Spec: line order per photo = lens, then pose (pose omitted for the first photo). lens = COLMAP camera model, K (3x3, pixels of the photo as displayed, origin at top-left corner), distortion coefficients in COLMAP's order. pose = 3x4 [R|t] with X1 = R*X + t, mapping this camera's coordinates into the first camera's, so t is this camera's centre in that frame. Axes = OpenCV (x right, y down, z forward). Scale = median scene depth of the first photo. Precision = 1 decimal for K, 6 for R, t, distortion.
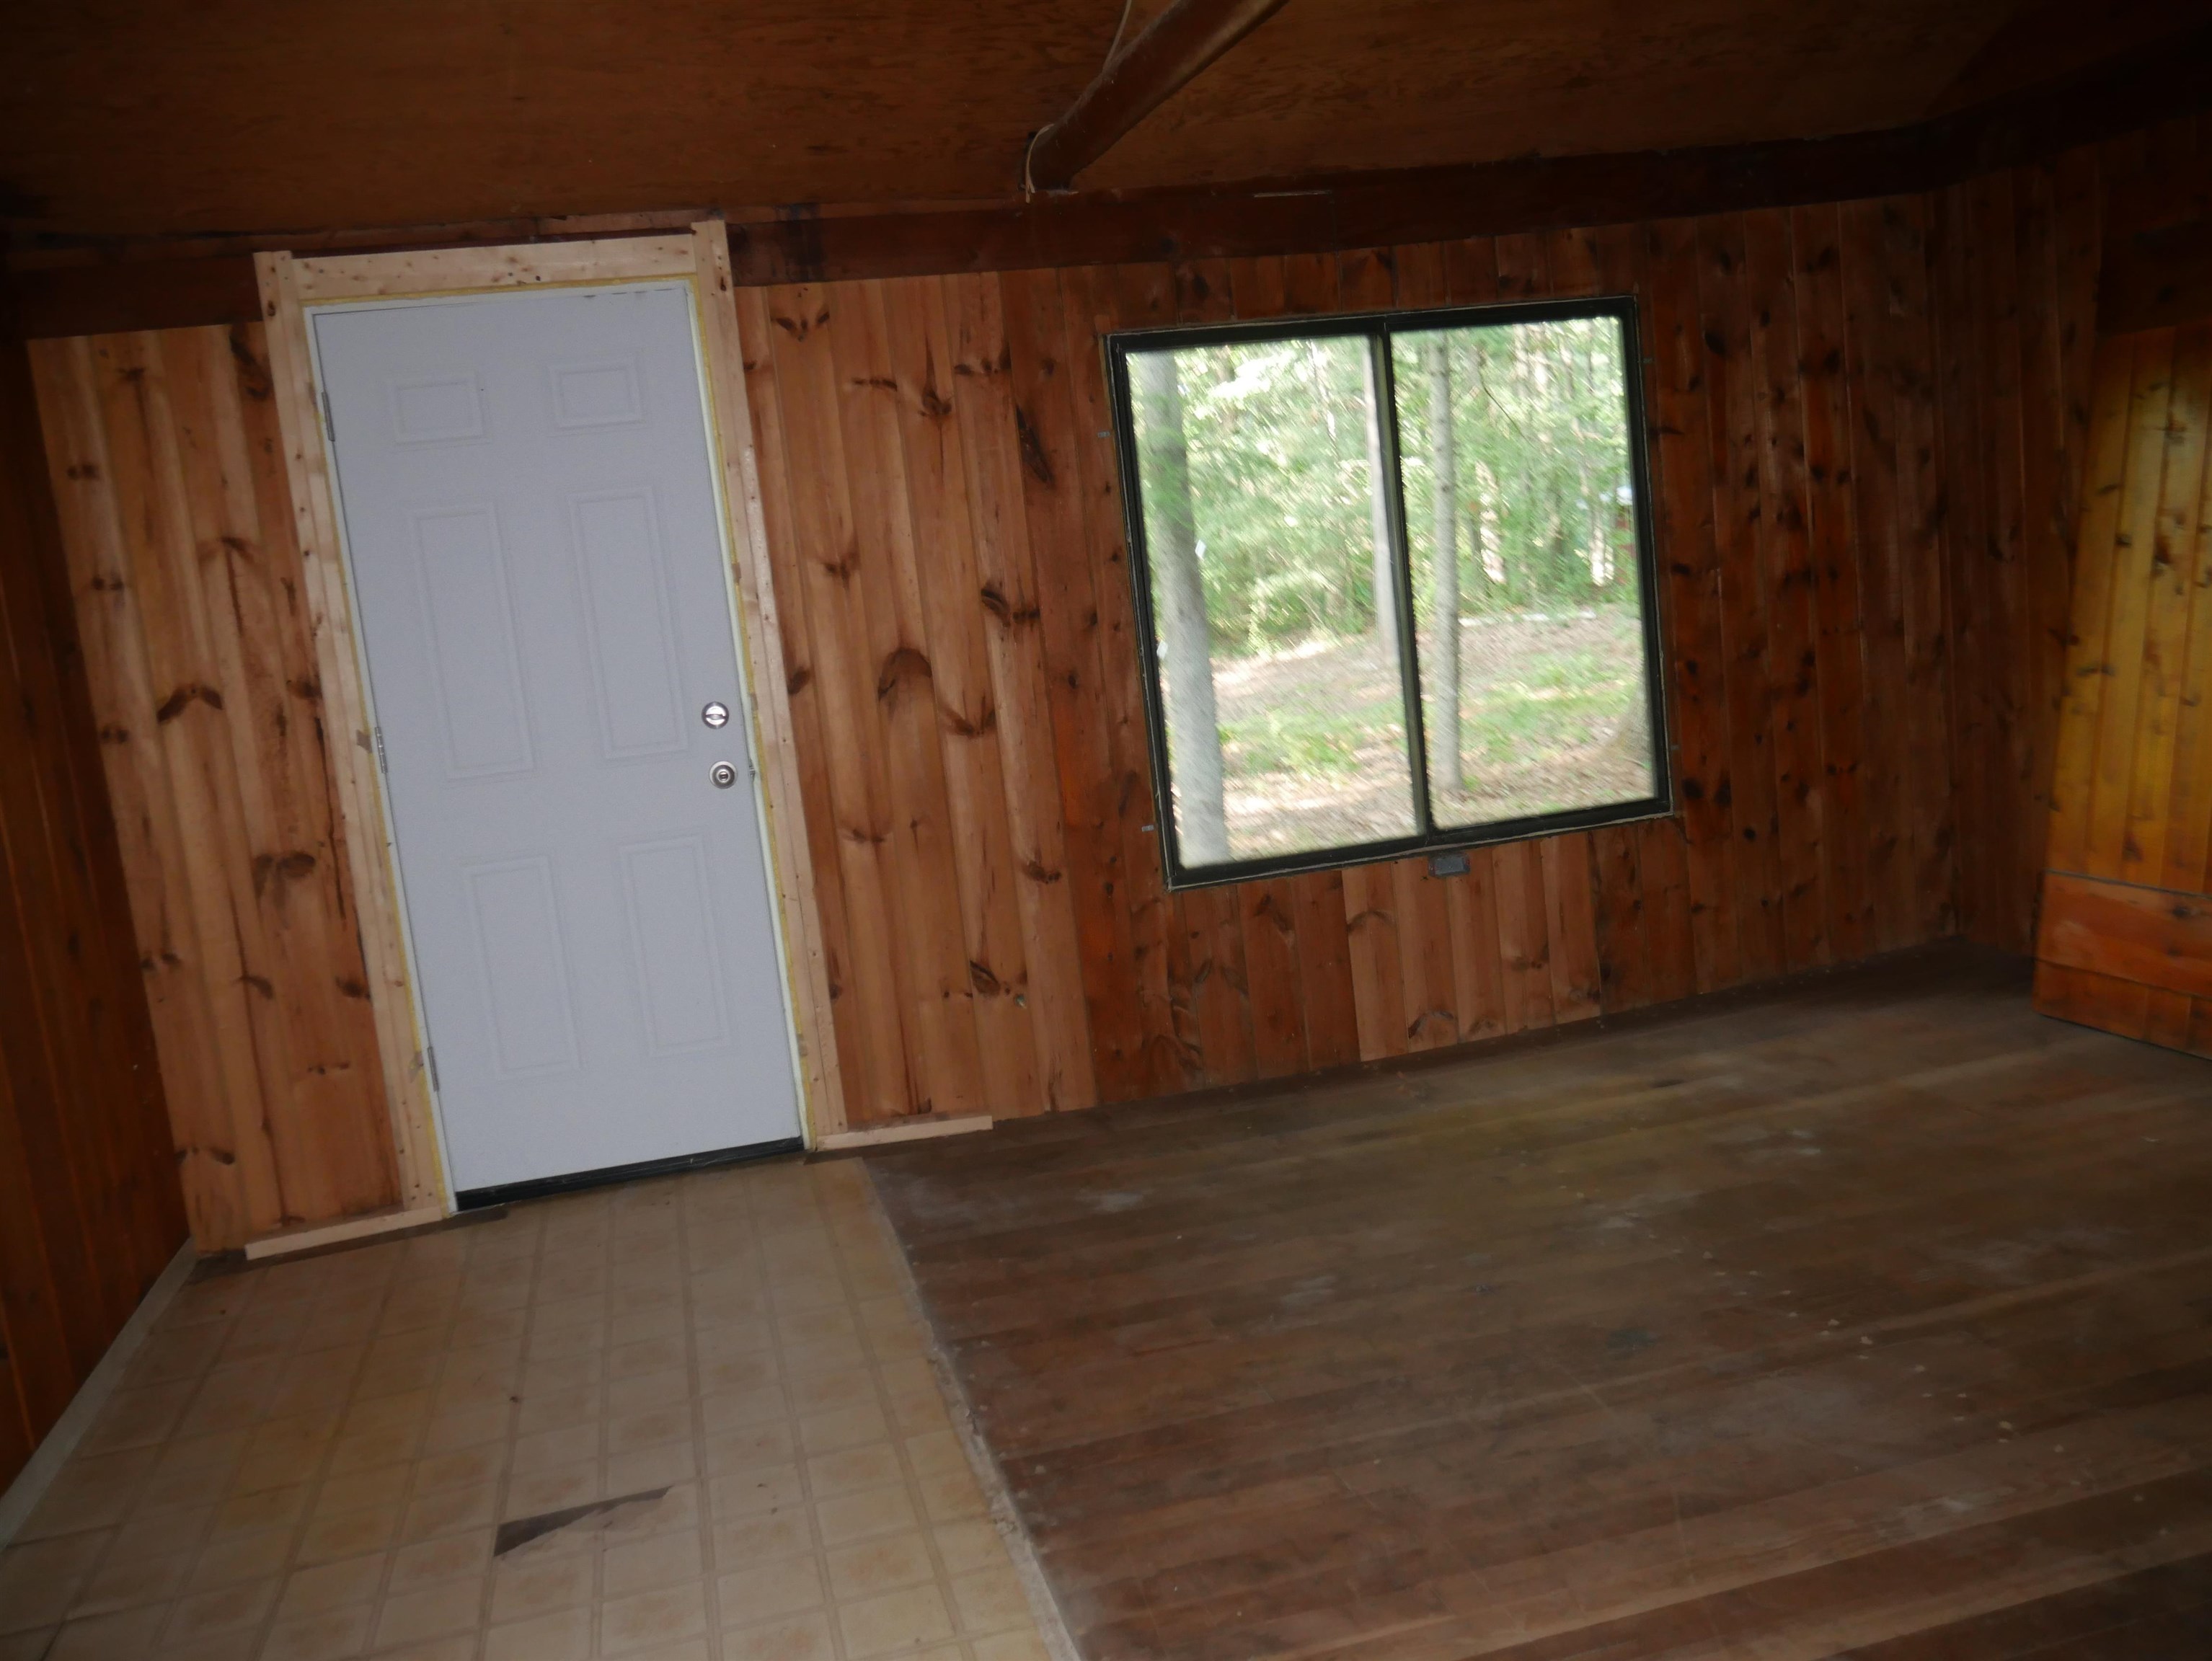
lens RADIAL K [[1833.0, 0, 1106.8], [0, 1833.0, 826.4], [0, 0, 1]] dist [-0.030441, 0.007177]
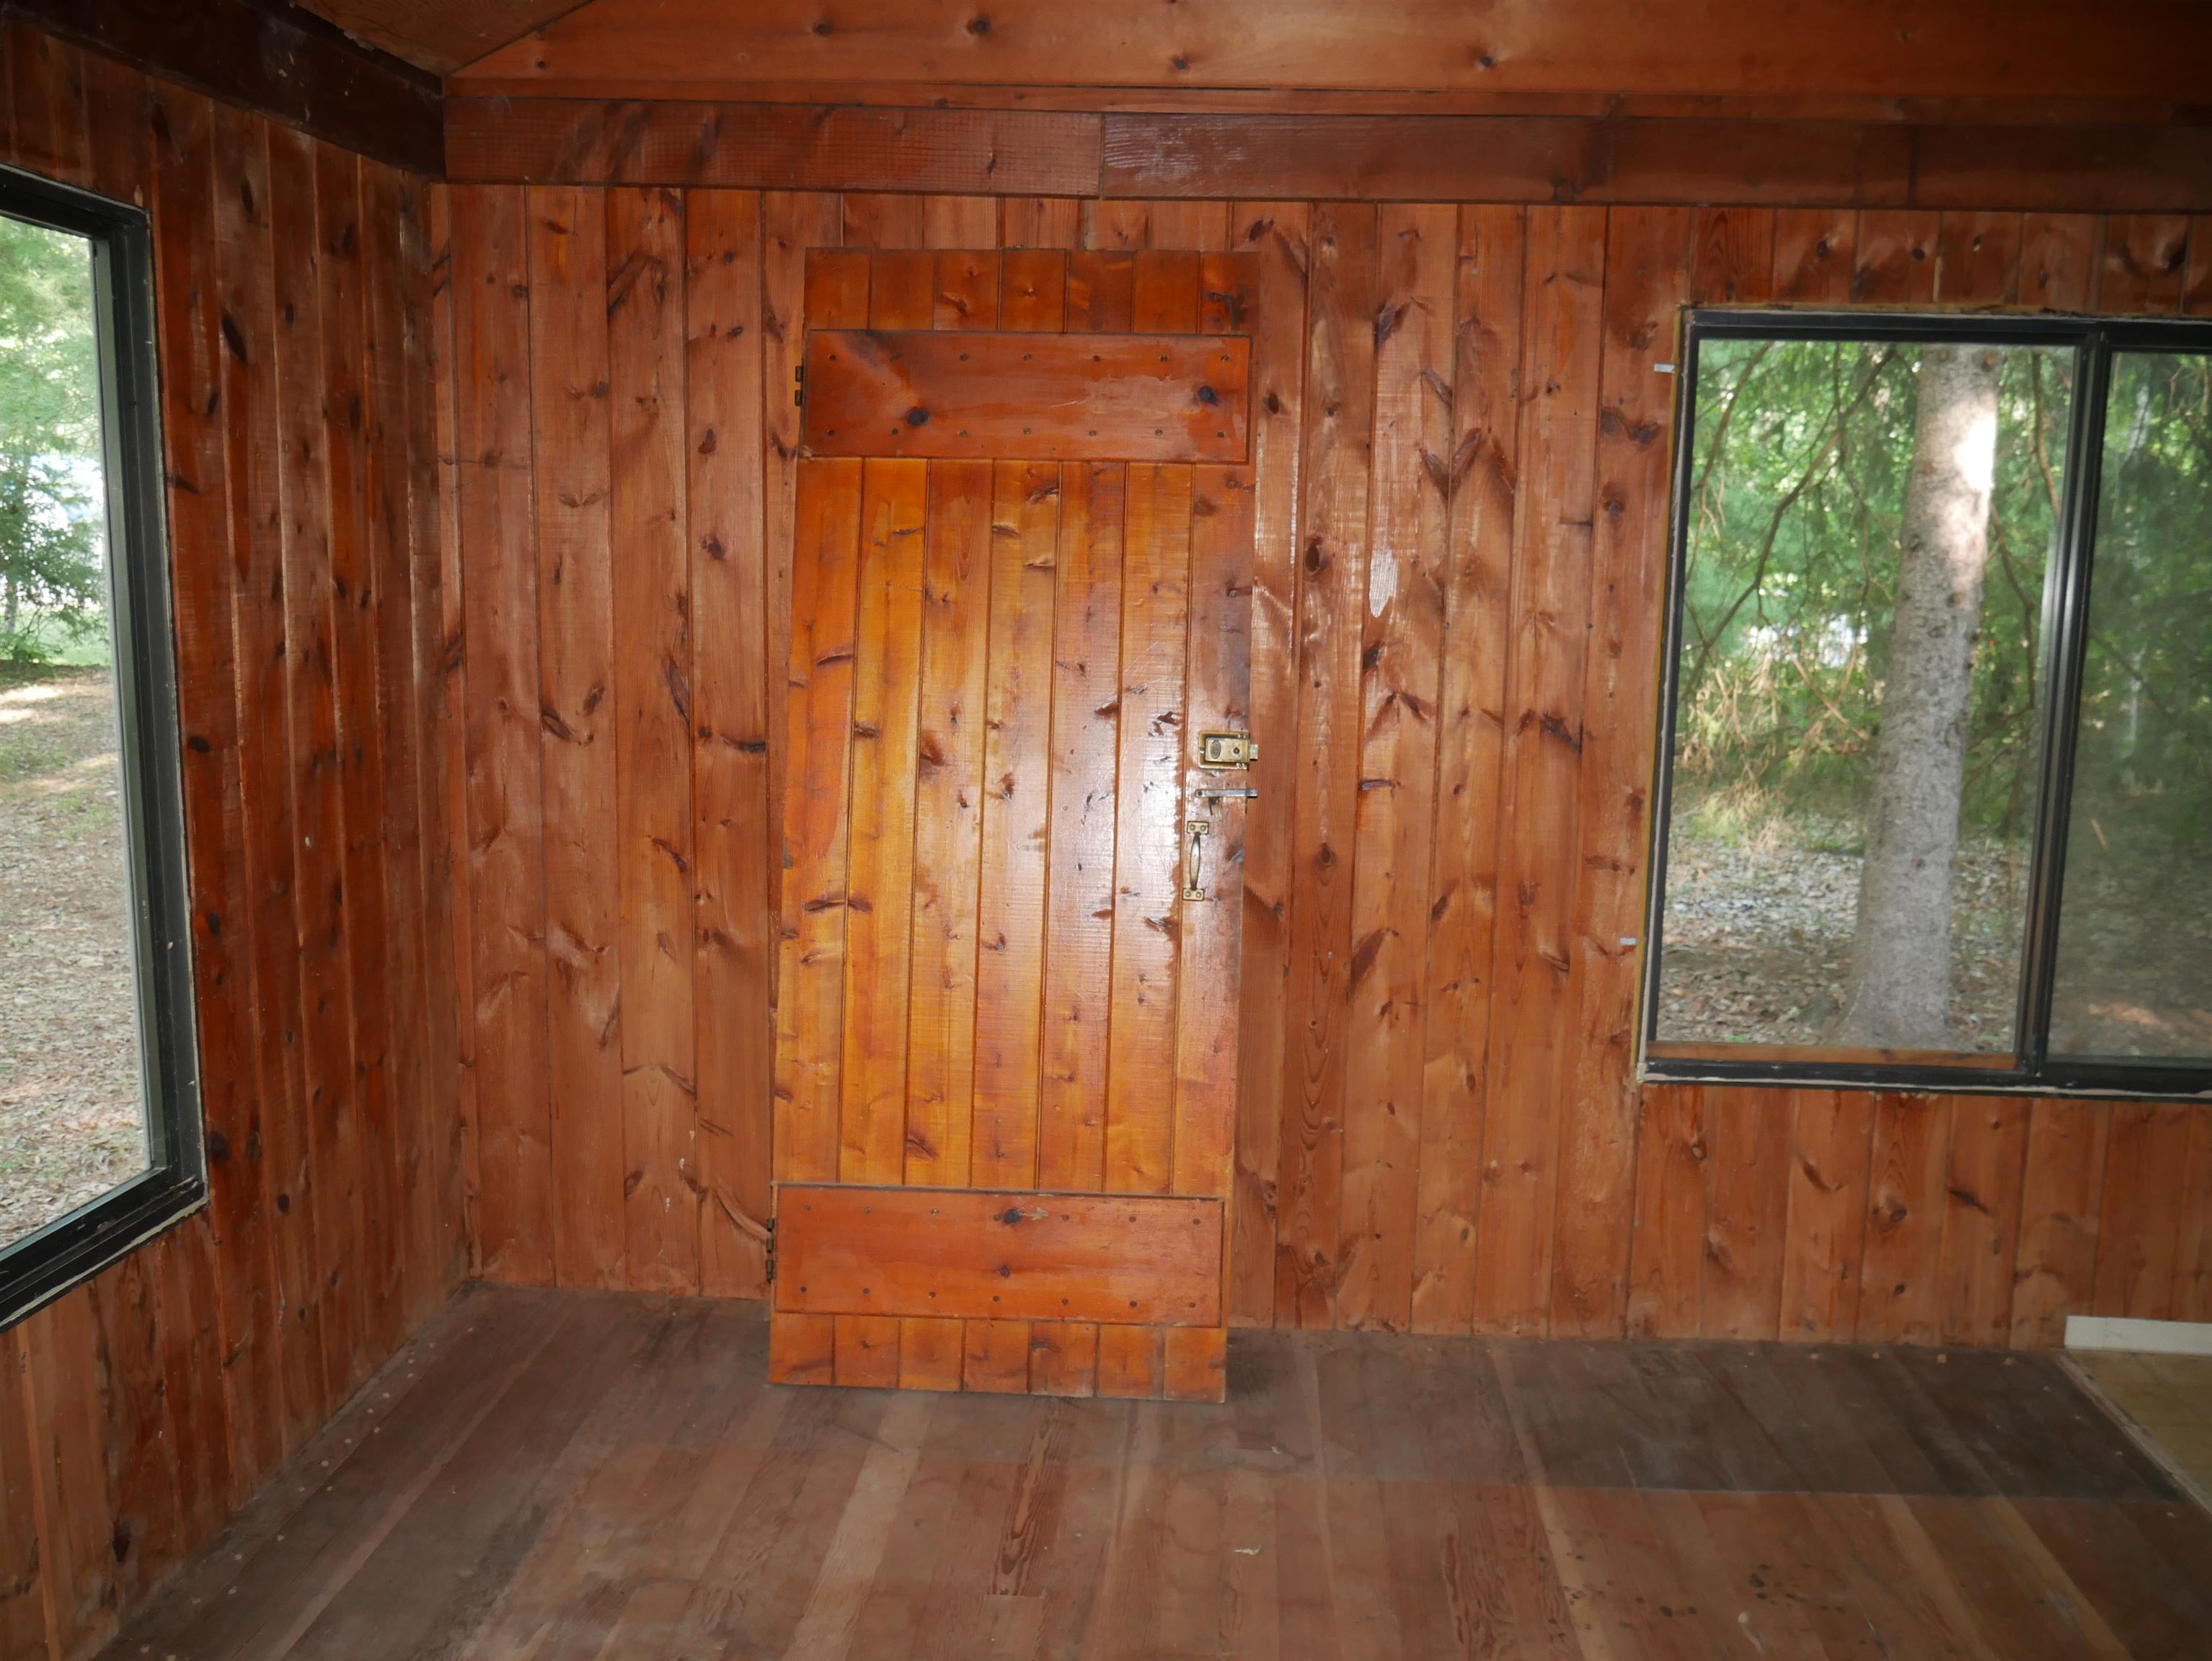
lens RADIAL K [[1833.0, 0, 1104.9], [0, 1833.0, 840.2], [0, 0, 1]] dist [-0.030441, 0.007177]
pose [[0.310022, -0.026440, 0.950362, -0.131084], [0.080770, 0.996732, 0.001382, -0.108847], [-0.947292, 0.076332, 0.311145, 0.694618]]
